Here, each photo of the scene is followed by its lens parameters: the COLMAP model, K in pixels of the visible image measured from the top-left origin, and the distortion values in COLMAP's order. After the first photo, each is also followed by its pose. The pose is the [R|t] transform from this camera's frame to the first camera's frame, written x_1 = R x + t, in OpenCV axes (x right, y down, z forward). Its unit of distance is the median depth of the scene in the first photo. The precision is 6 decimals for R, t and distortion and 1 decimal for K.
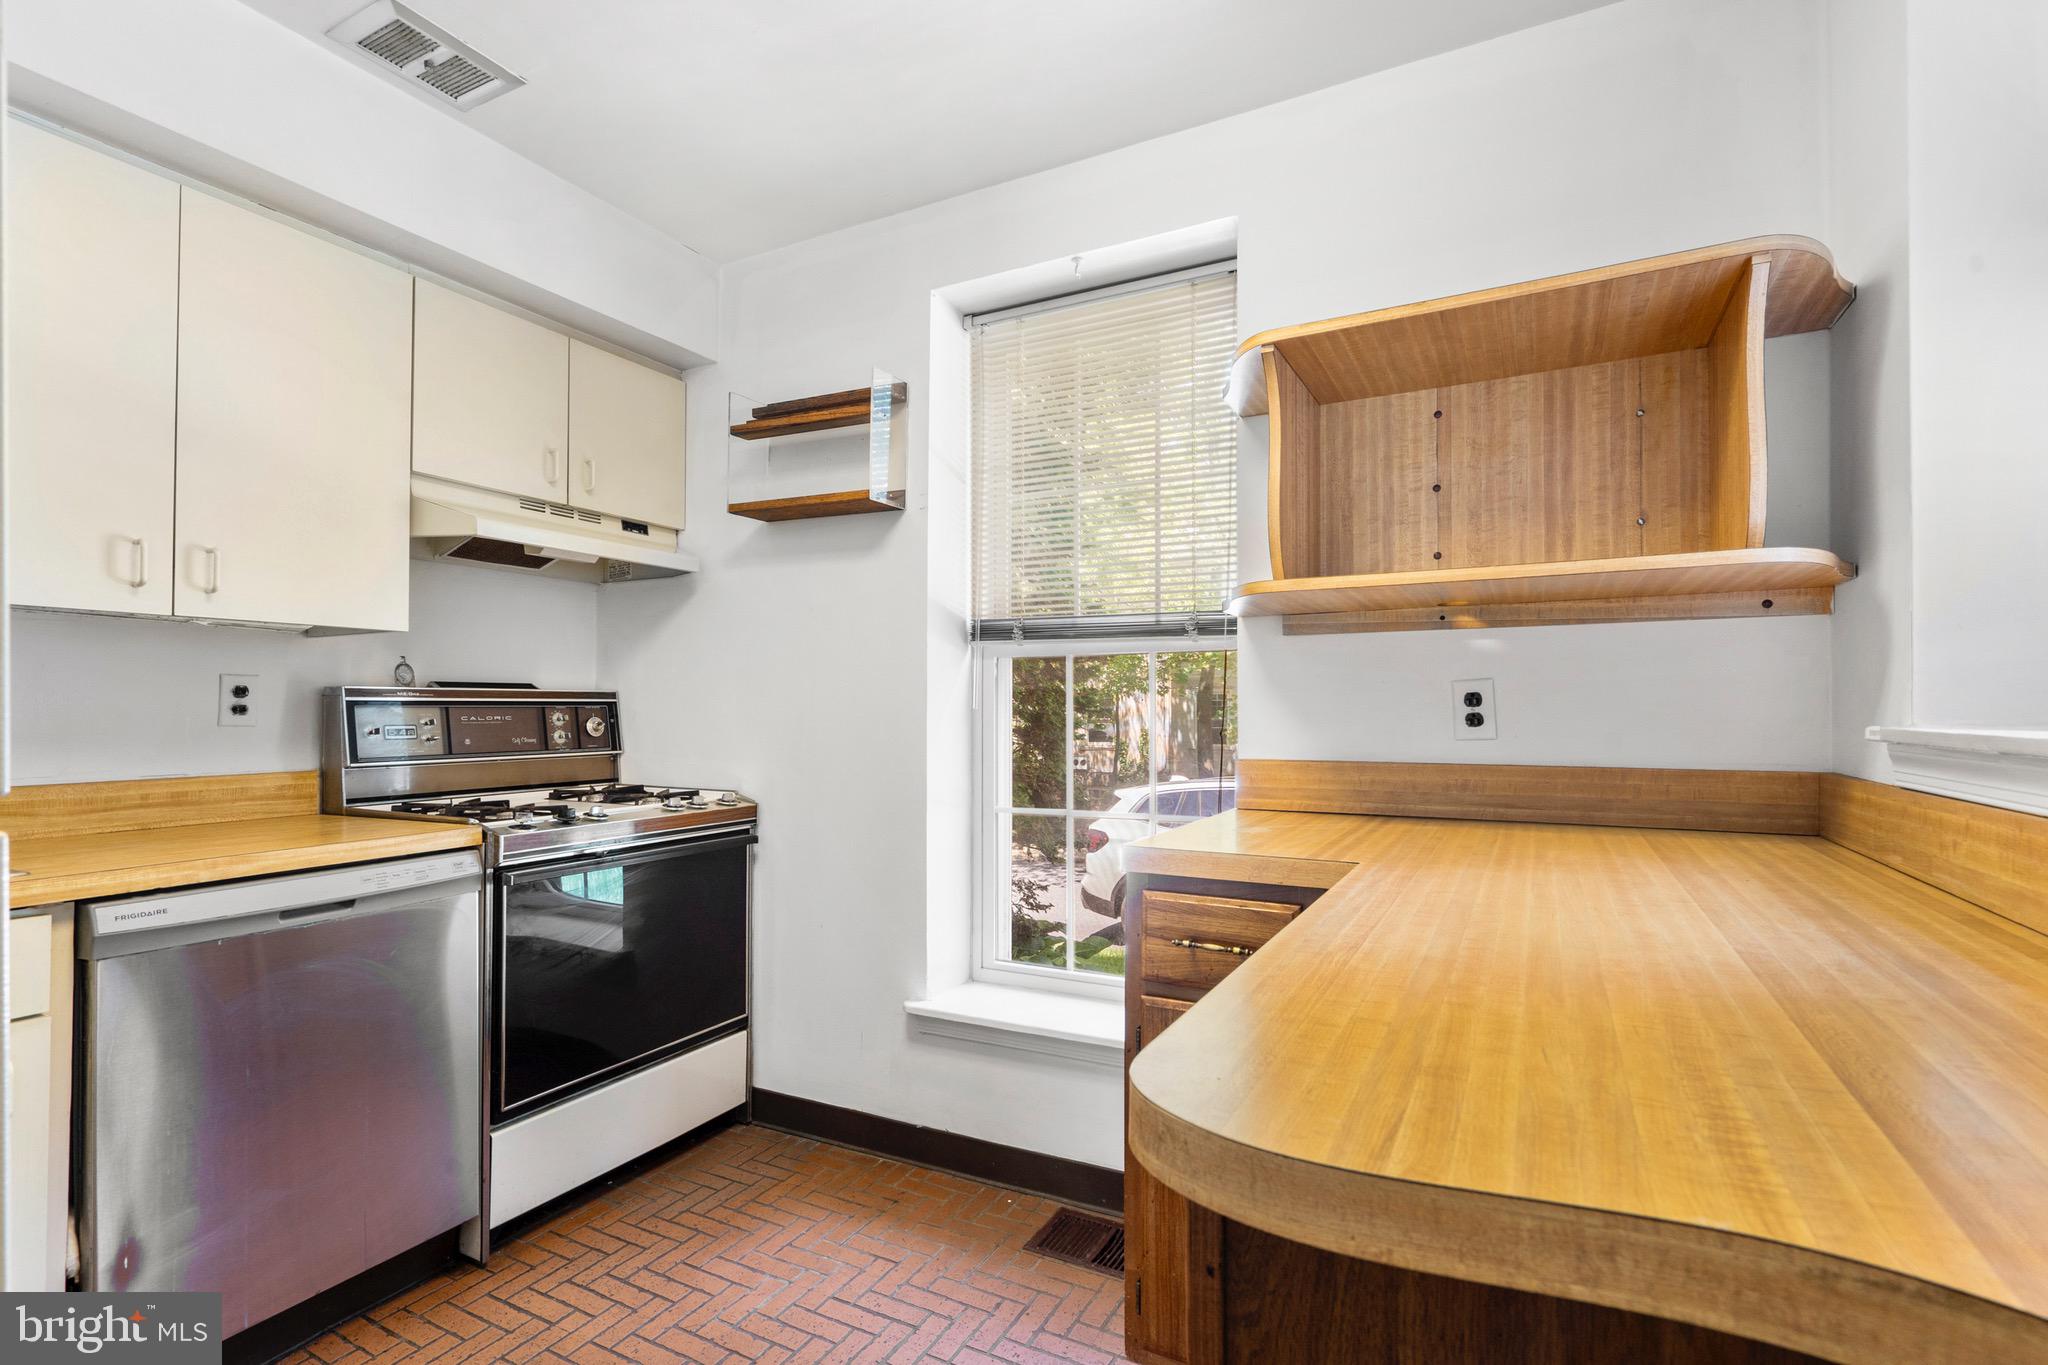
lens RADIAL K [[948.0, 0, 1026.3], [0, 948.0, 682.1], [0, 0, 1]] dist [-0.002251, 0.000242]
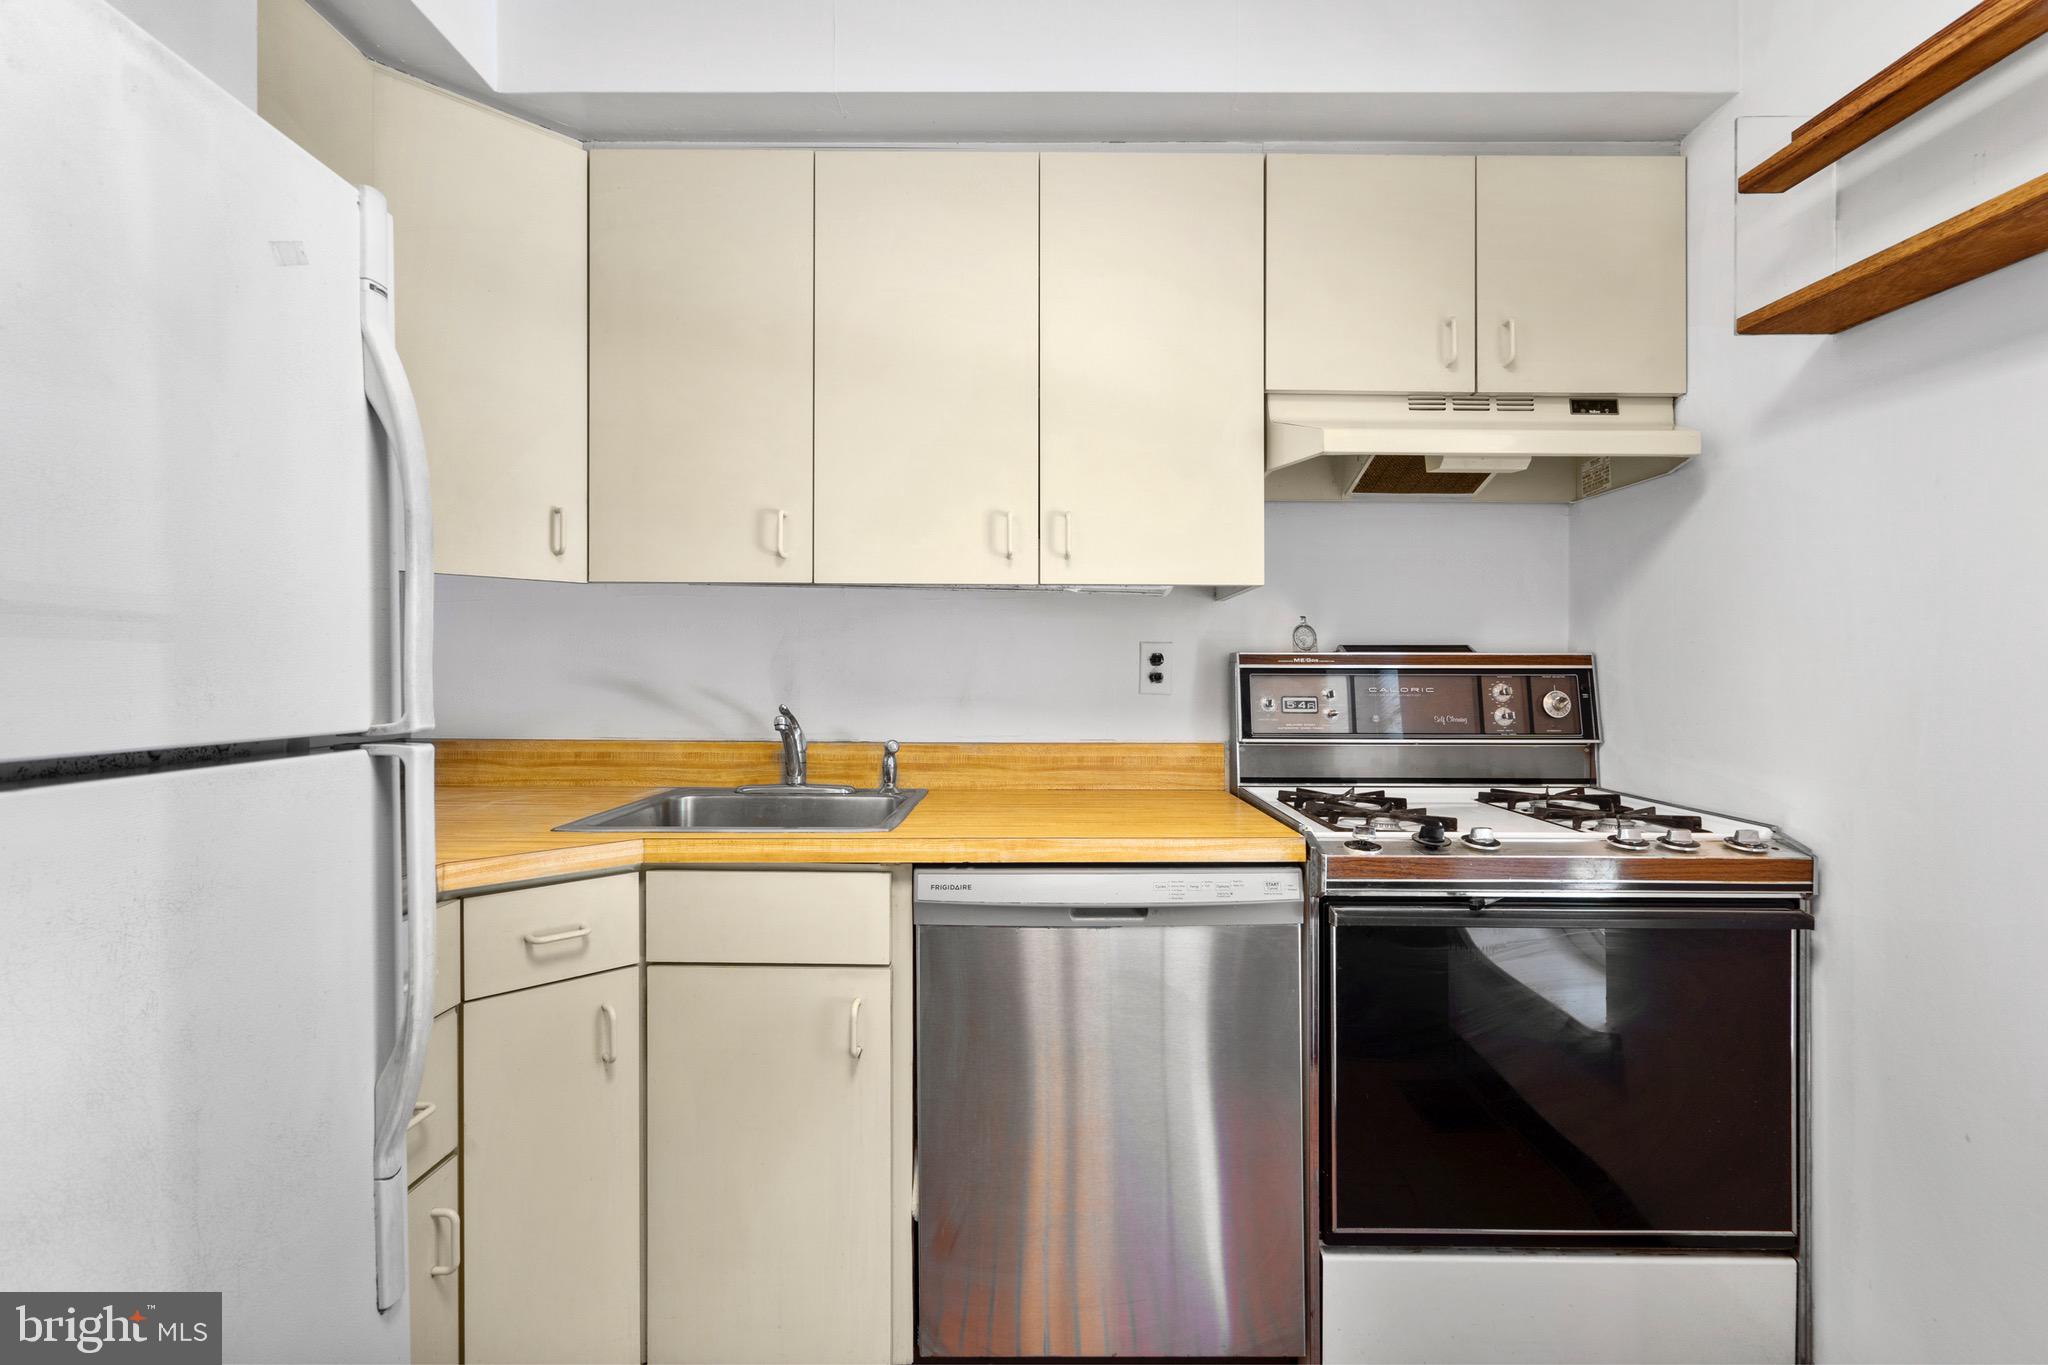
lens RADIAL K [[948.0, 0, 1025.2], [0, 948.0, 665.2], [0, 0, 1]] dist [-0.002251, 0.000242]
pose [[0.463867, -0.002904, -0.885900, -0.013106], [0.020743, 0.999756, 0.007584, 0.004986], [0.885662, -0.021894, 0.463814, 0.369009]]
